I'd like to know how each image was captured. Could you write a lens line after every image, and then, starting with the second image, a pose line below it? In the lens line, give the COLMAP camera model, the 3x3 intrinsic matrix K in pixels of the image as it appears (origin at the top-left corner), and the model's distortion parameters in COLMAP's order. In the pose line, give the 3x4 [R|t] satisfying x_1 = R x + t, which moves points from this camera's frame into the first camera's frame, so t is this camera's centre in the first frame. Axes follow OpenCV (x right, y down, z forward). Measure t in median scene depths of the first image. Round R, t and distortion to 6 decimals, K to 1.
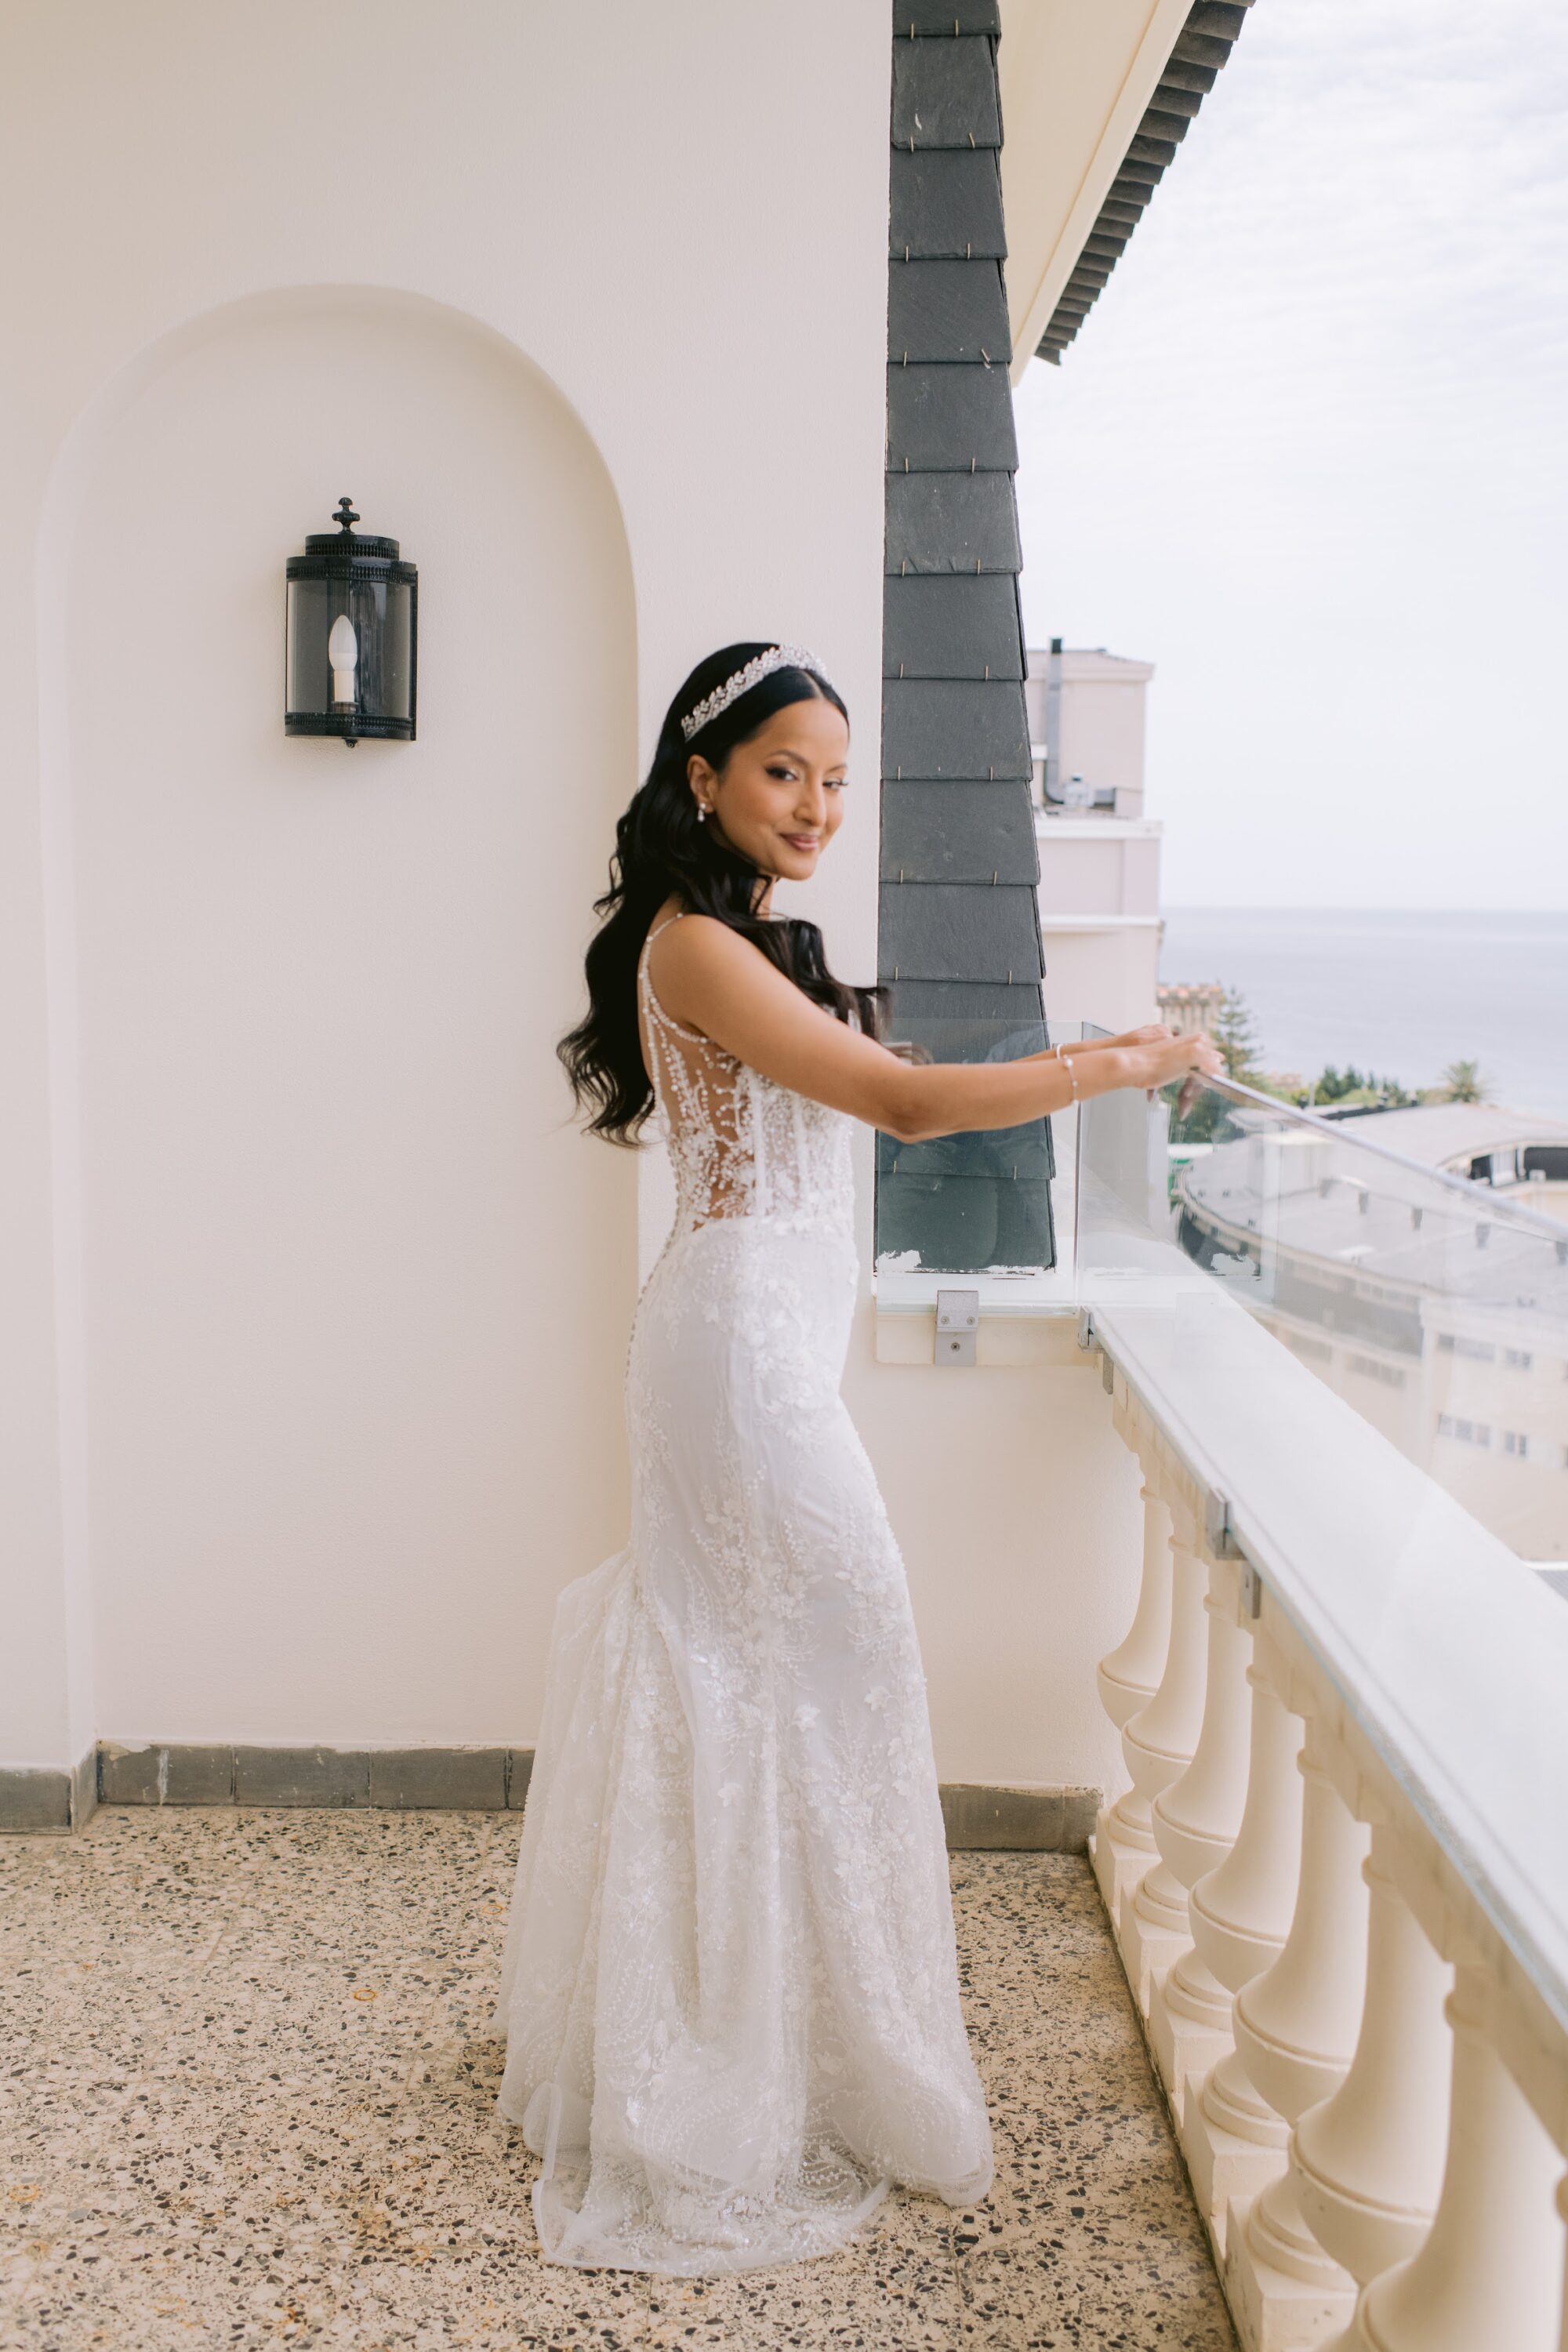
lens RADIAL K [[2316.9, 0, 790.1], [0, 2316.9, 1182.0], [0, 0, 1]] dist [-0.008919, 0.003353]
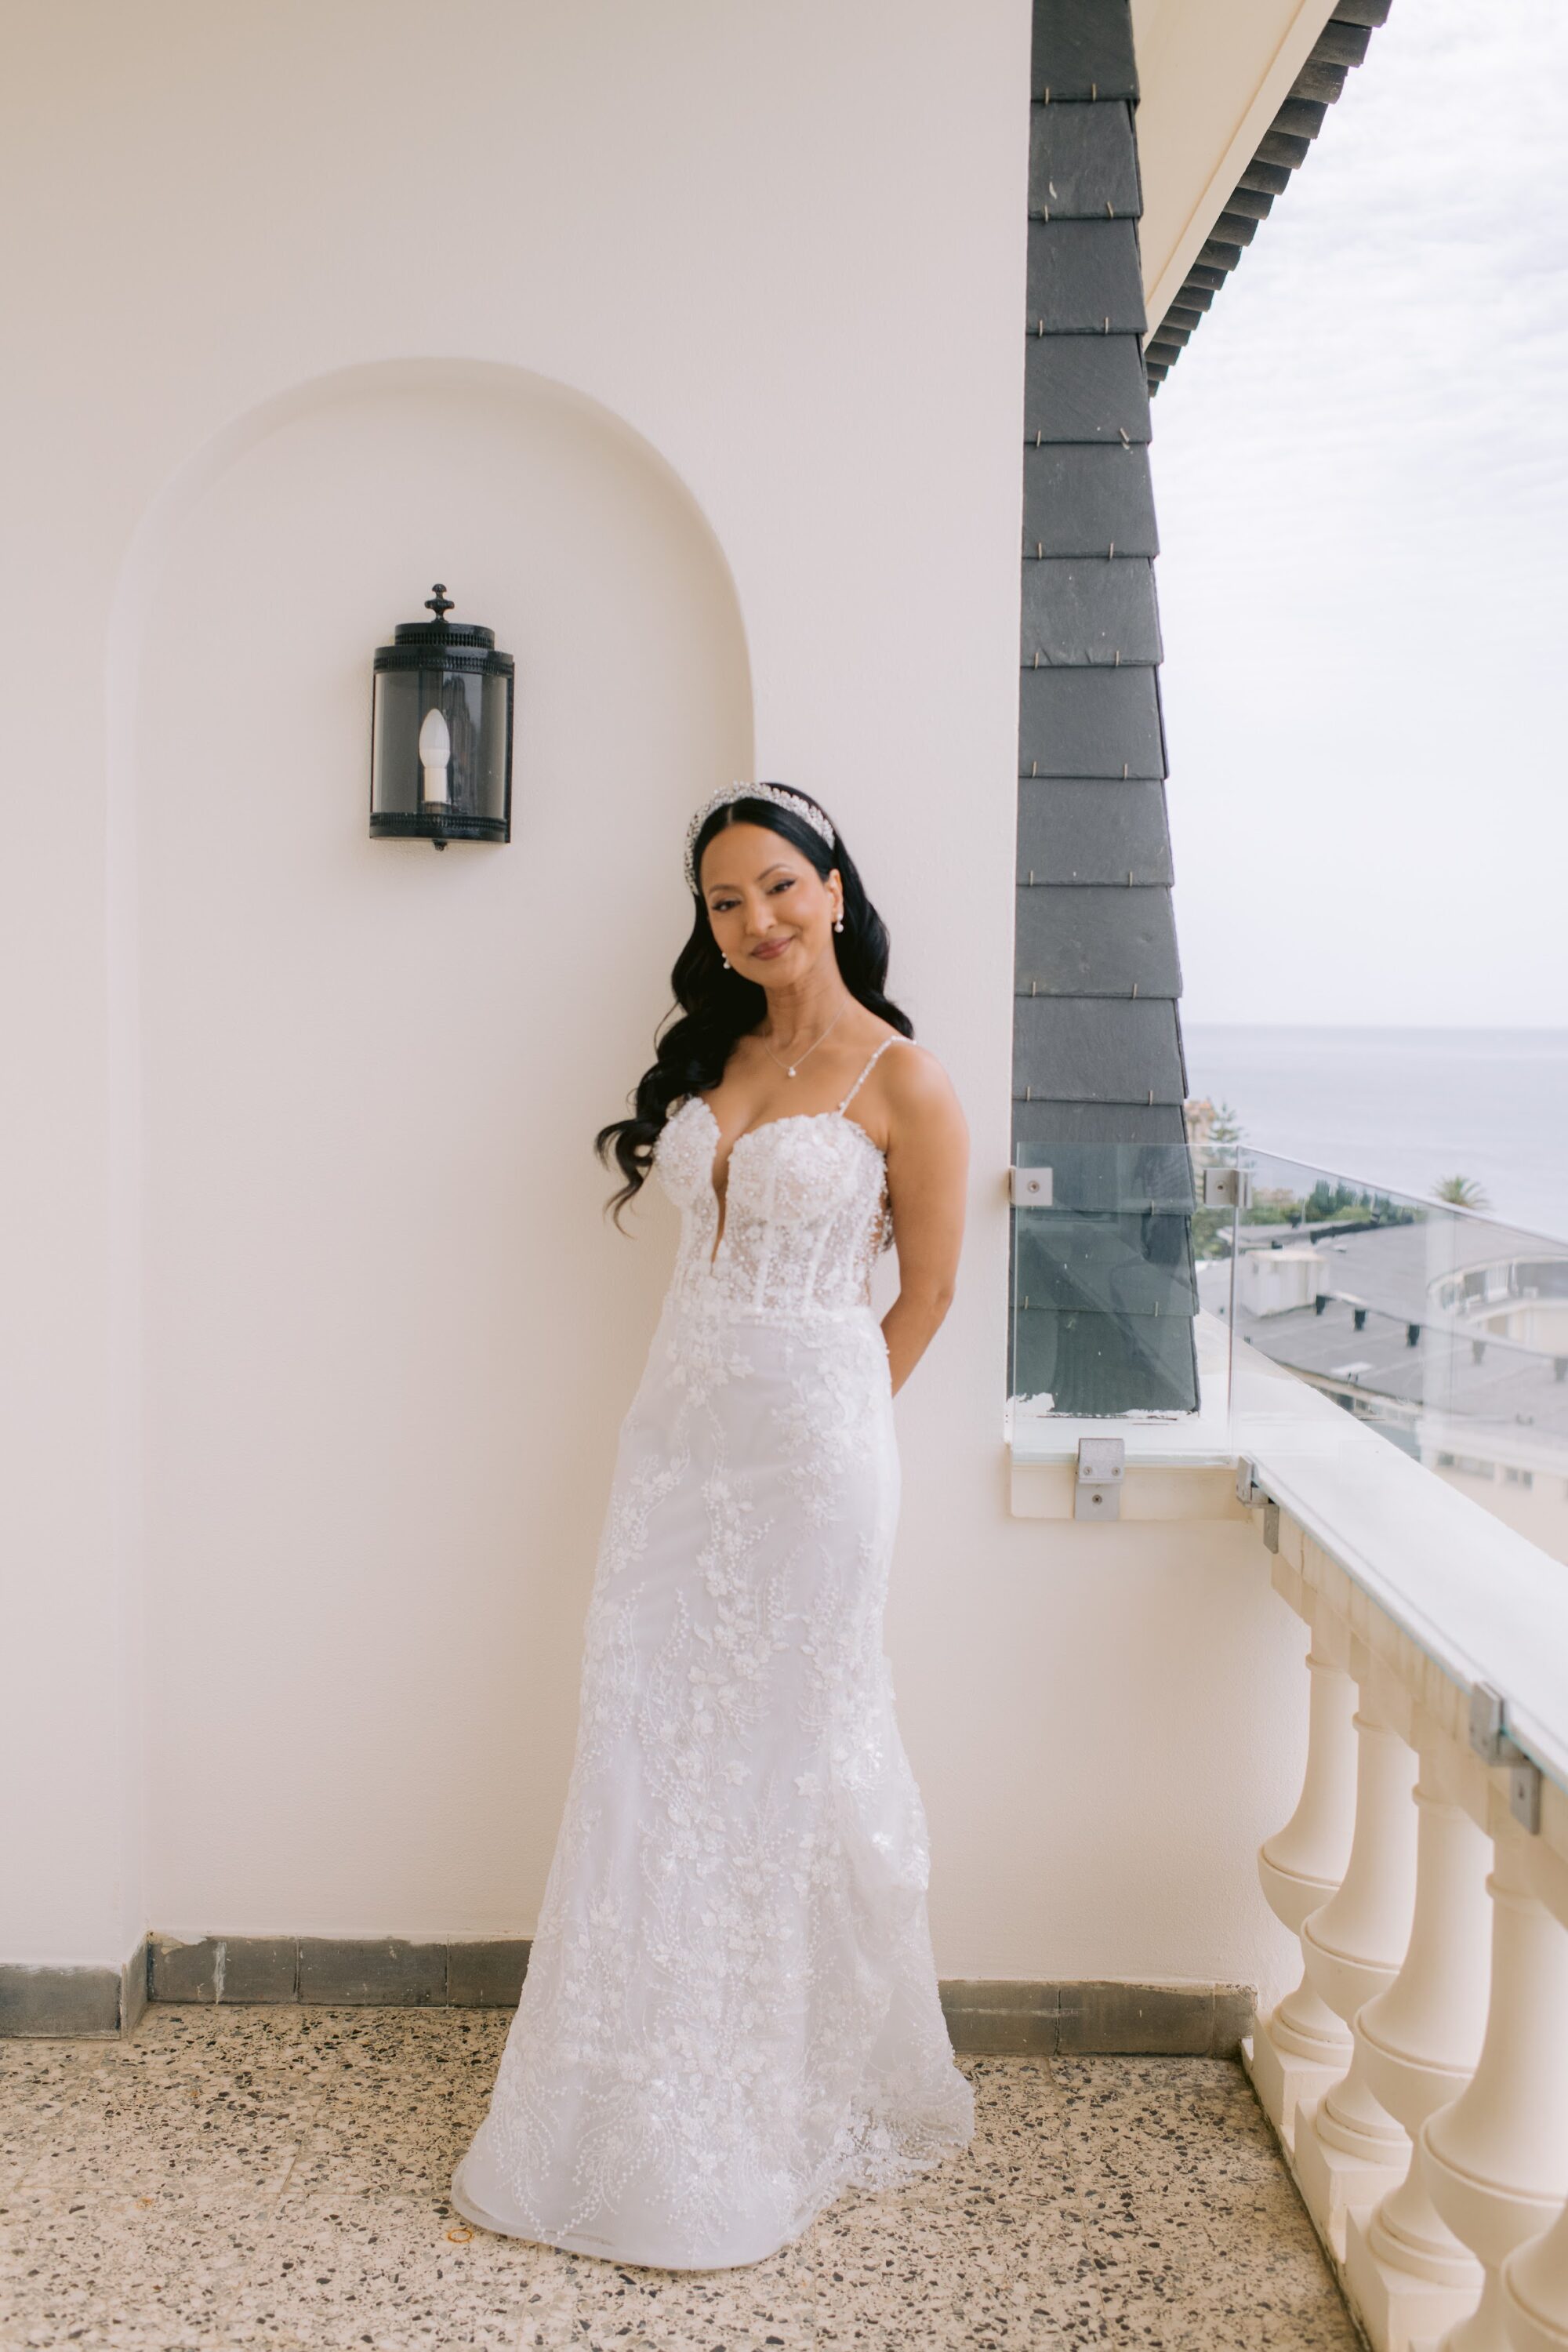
lens RADIAL K [[2316.9, 0, 790.1], [0, 2316.9, 1182.0], [0, 0, 1]] dist [-0.008919, 0.003353]
pose [[0.999991, -0.000142, 0.004337, -0.054432], [0.000360, 0.998740, -0.050180, -0.008414], [-0.004325, 0.050181, 0.998731, 0.080081]]
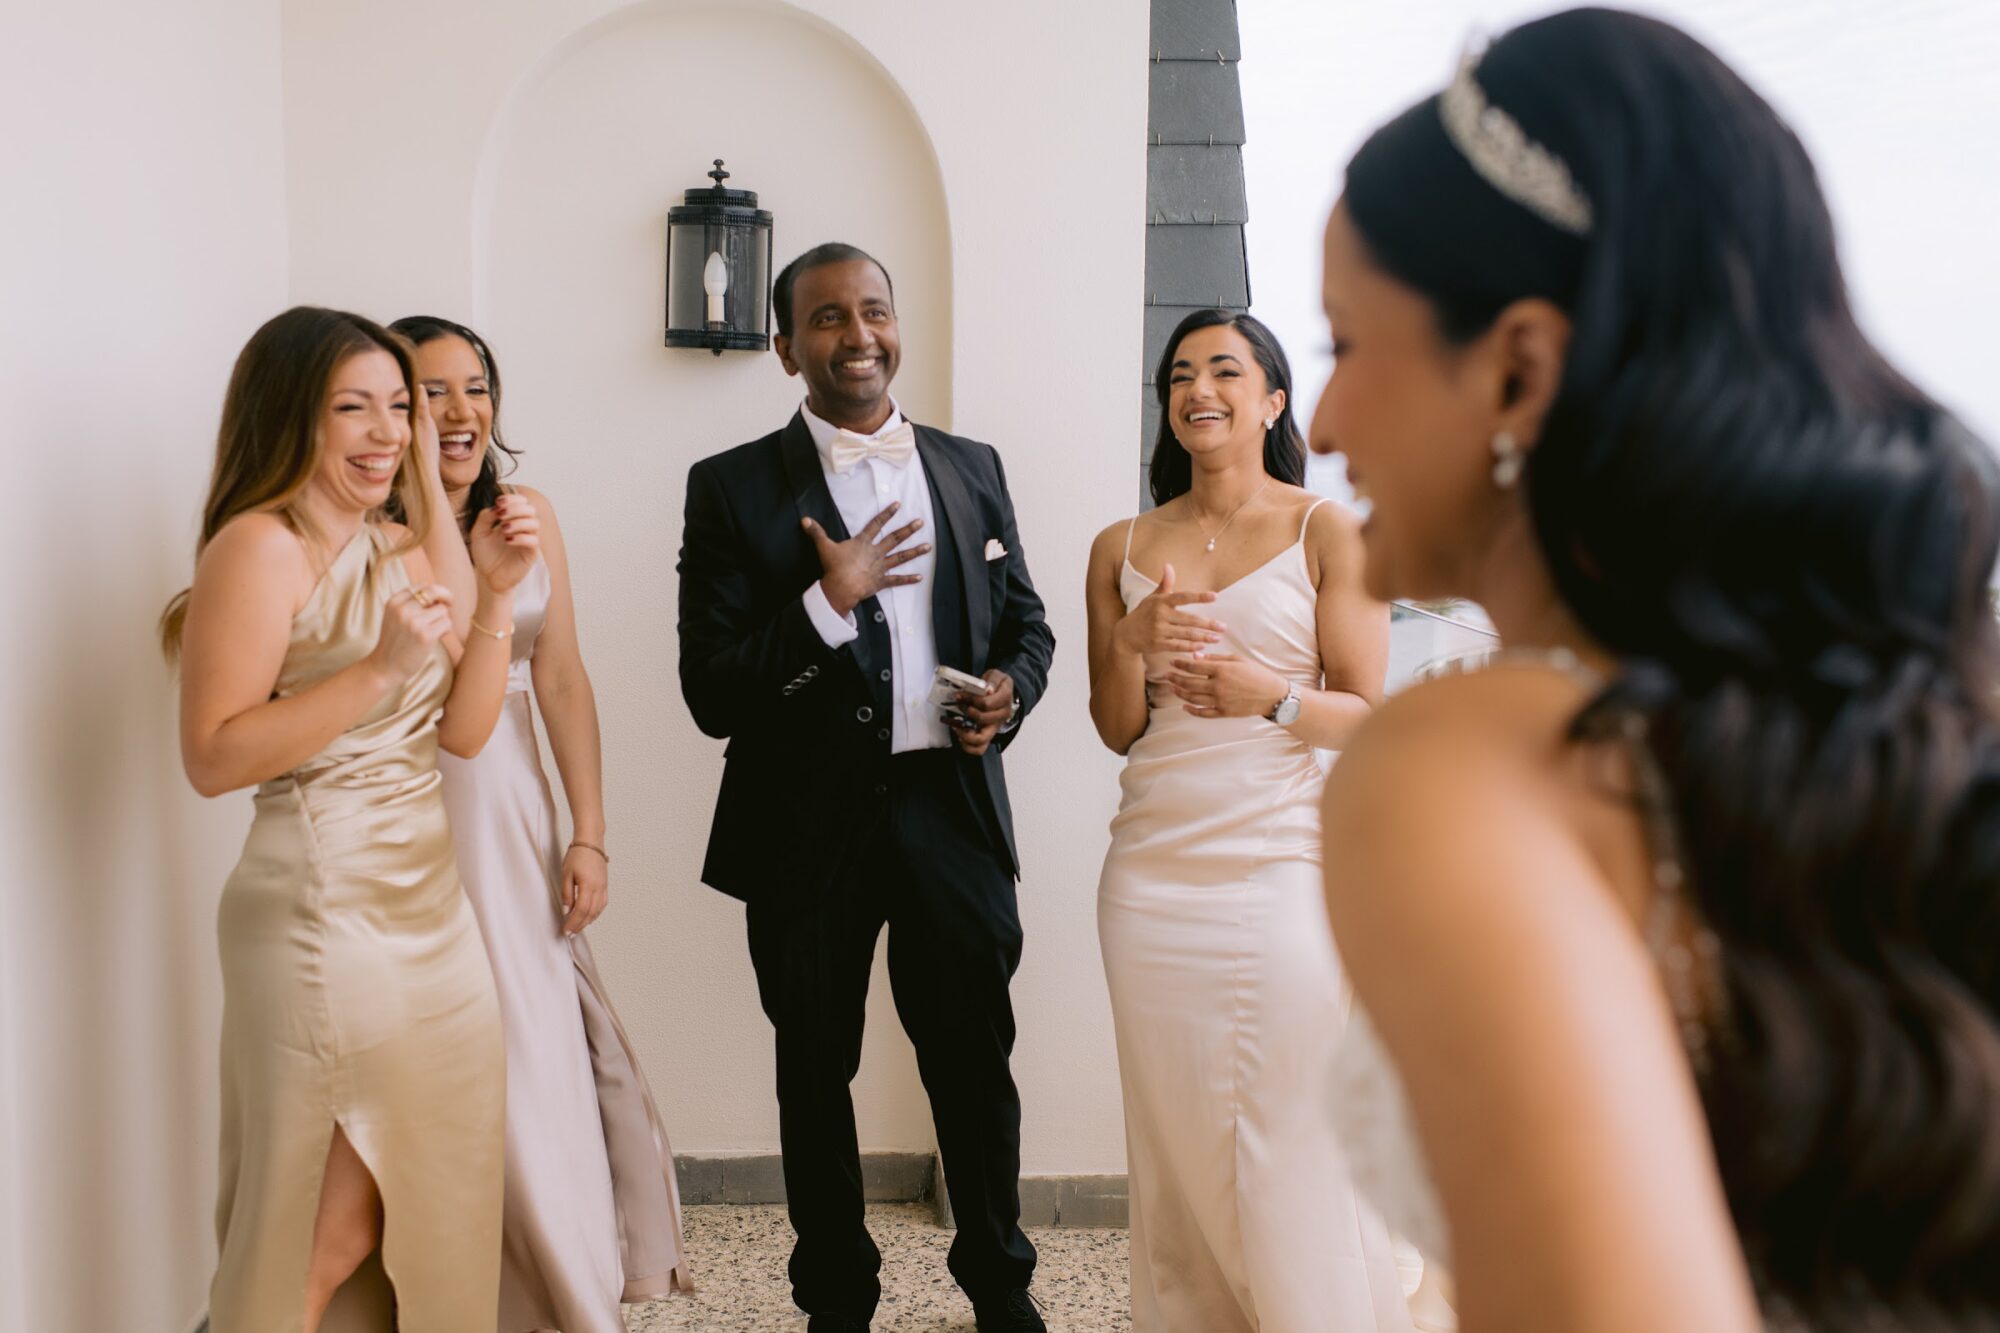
lens RADIAL K [[1970.2, 0, 1000.0], [0, 1970.2, 666.5], [0, 0, 1]] dist [-0.008919, 0.003353]
pose [[0.997846, -0.003914, 0.065490, -0.109397], [0.004478, 0.999954, -0.008464, -0.010046], [-0.065454, 0.008739, 0.997817, -0.075129]]
